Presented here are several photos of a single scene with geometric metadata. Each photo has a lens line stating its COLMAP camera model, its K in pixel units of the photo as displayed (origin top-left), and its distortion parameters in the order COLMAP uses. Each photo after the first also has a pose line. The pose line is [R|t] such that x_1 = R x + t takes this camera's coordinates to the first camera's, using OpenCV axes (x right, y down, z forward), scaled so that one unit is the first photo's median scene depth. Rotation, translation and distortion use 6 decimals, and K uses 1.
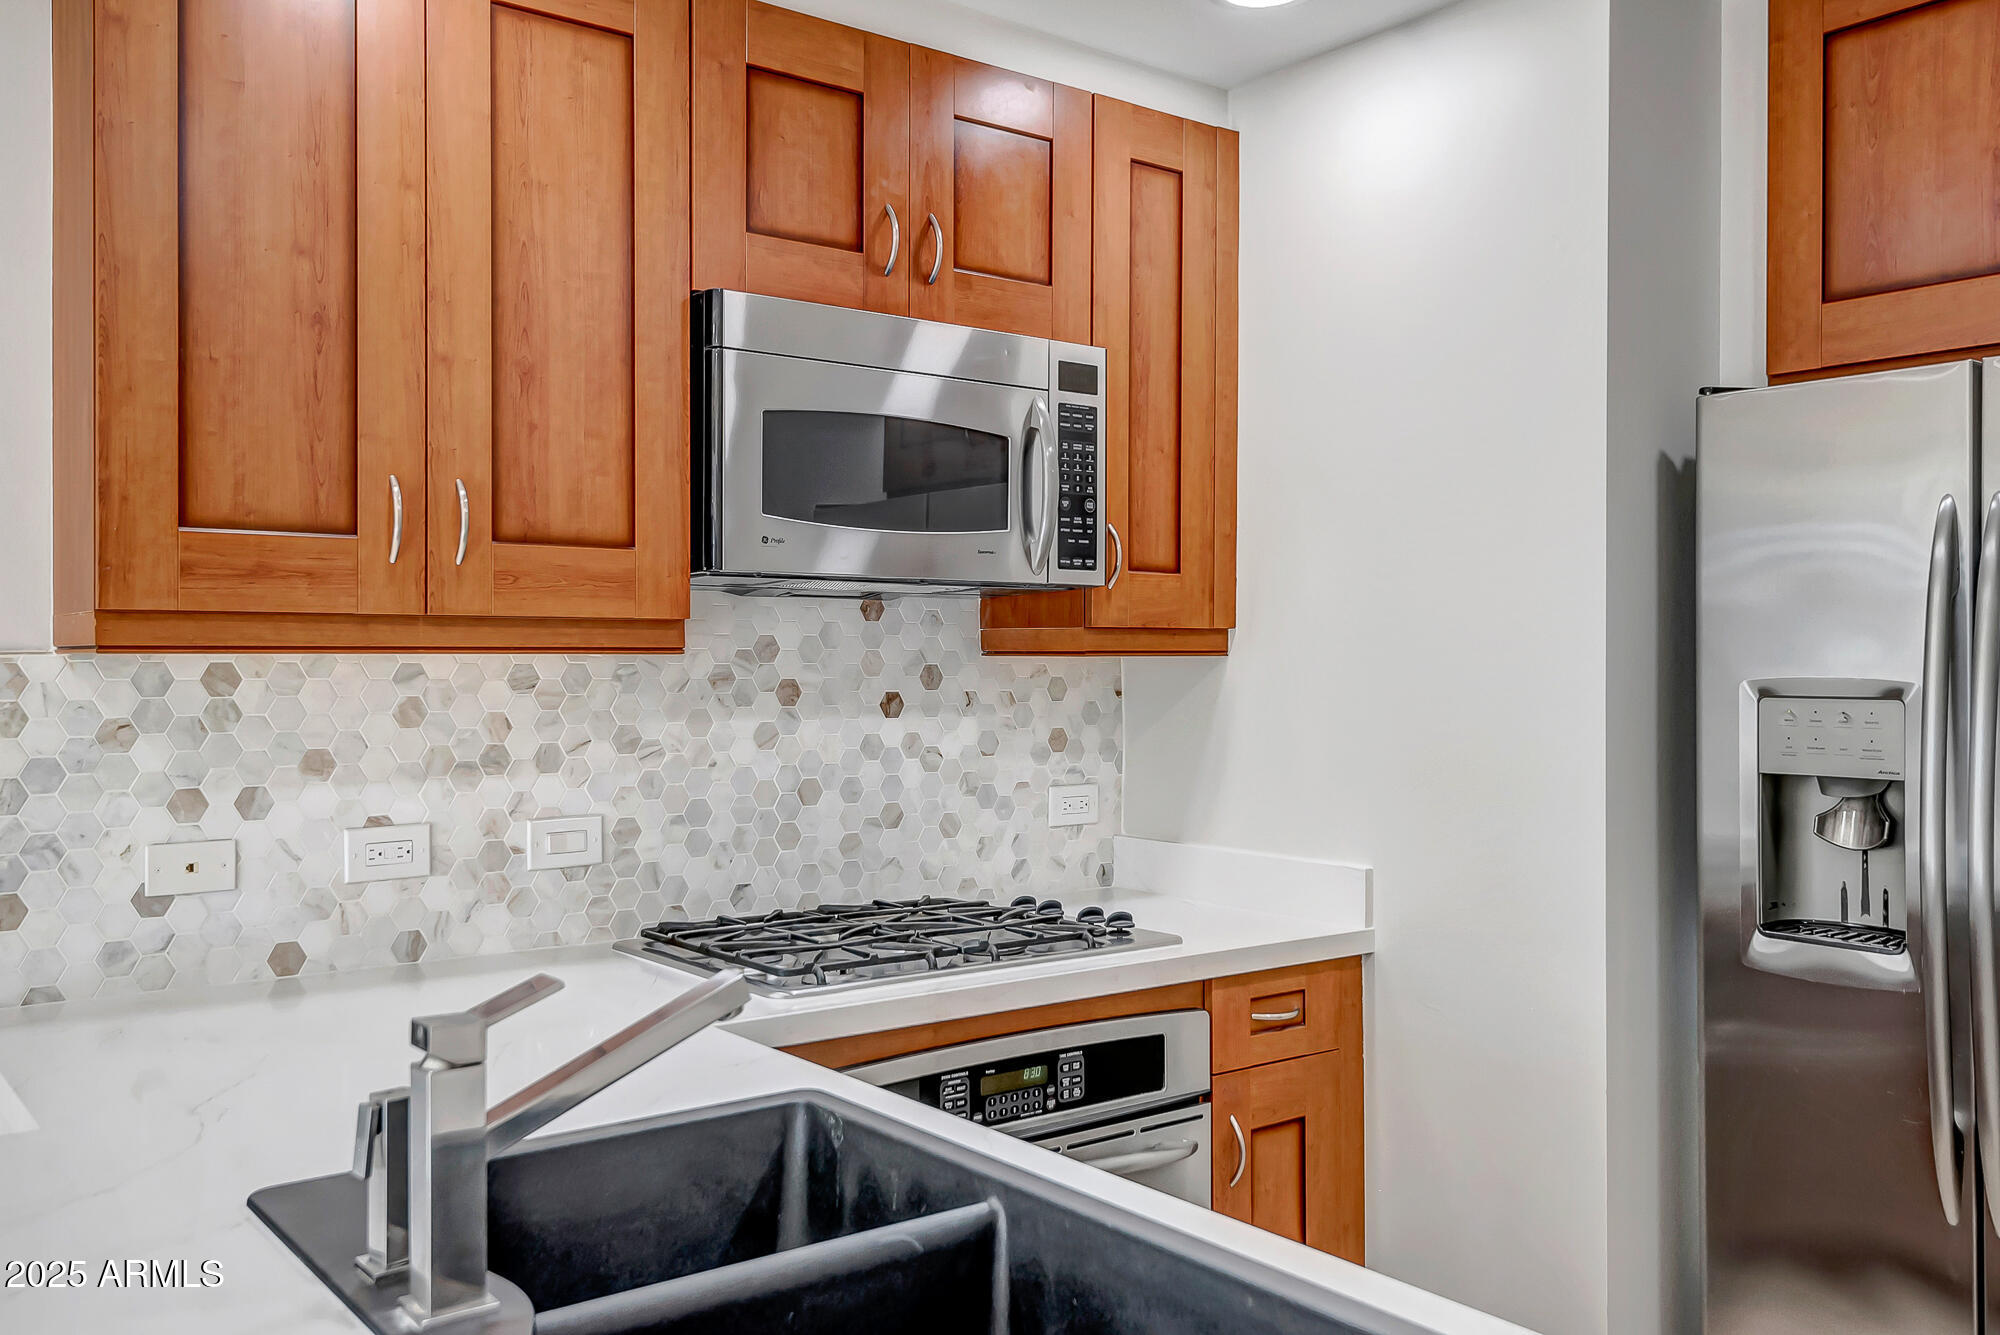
lens RADIAL K [[1645.5, 0, 998.4], [0, 1645.5, 660.1], [0, 0, 1]] dist [0.041549, -0.001954]
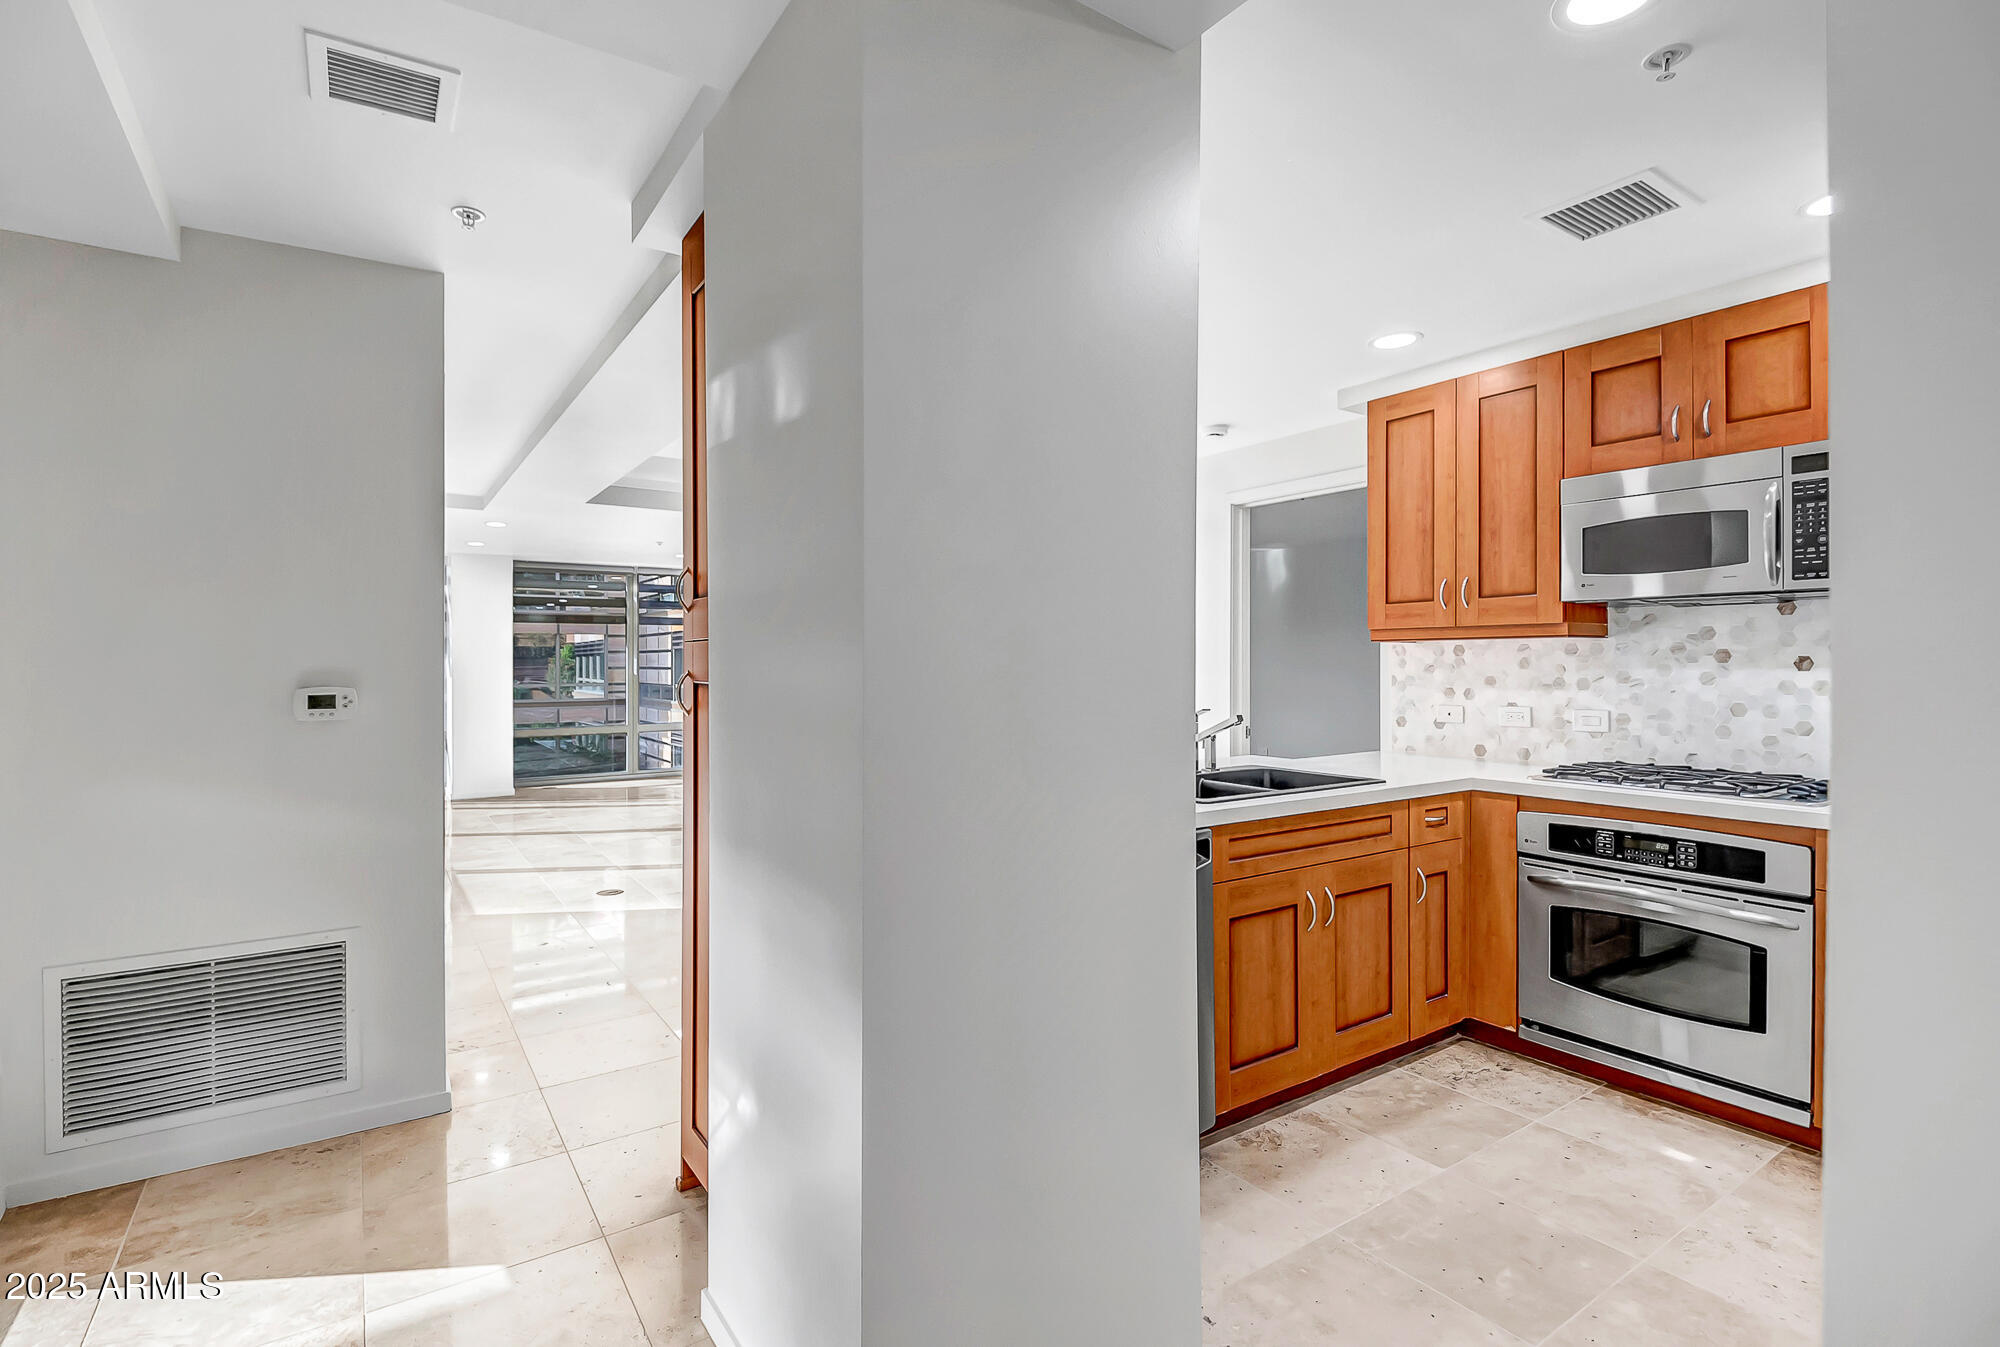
lens RADIAL K [[950.2, 0, 1000.0], [0, 950.2, 673.5], [0, 0, 1]] dist [-0.000088, -0.000045]
pose [[-0.053347, 0.011226, -0.998513, 1.113148], [0.003568, 0.999933, 0.011052, 0.027499], [0.998570, -0.002974, -0.053384, 0.256922]]
